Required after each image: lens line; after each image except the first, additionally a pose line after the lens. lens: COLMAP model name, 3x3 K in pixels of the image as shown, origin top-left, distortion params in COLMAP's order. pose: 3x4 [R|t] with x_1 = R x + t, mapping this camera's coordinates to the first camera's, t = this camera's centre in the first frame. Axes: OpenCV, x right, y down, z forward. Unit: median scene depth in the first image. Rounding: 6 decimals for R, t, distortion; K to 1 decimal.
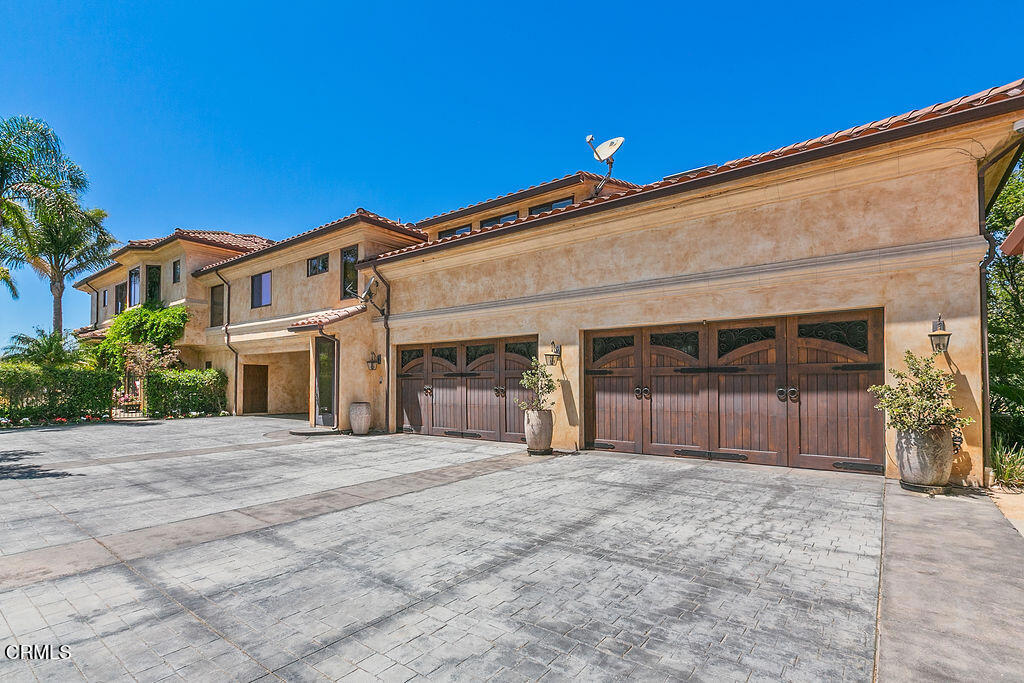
lens RADIAL K [[486.8, 0, 511.0], [0, 486.8, 360.7], [0, 0, 1]] dist [0.001612, 0.000079]
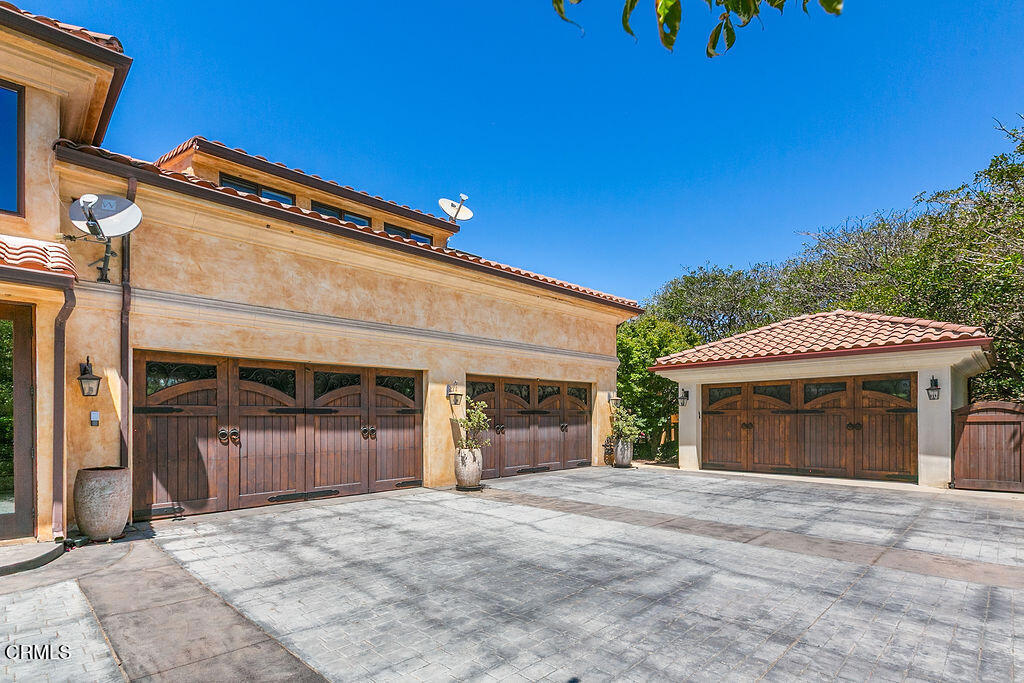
lens RADIAL K [[507.5, 0, 512.0], [0, 507.5, 420.6], [0, 0, 1]] dist [0.000948, 0.000040]
pose [[0.126099, 0.001131, 0.992017, -0.843610], [-0.033216, 0.999443, 0.003083, 0.032465], [-0.991461, -0.033340, 0.126066, 0.648205]]
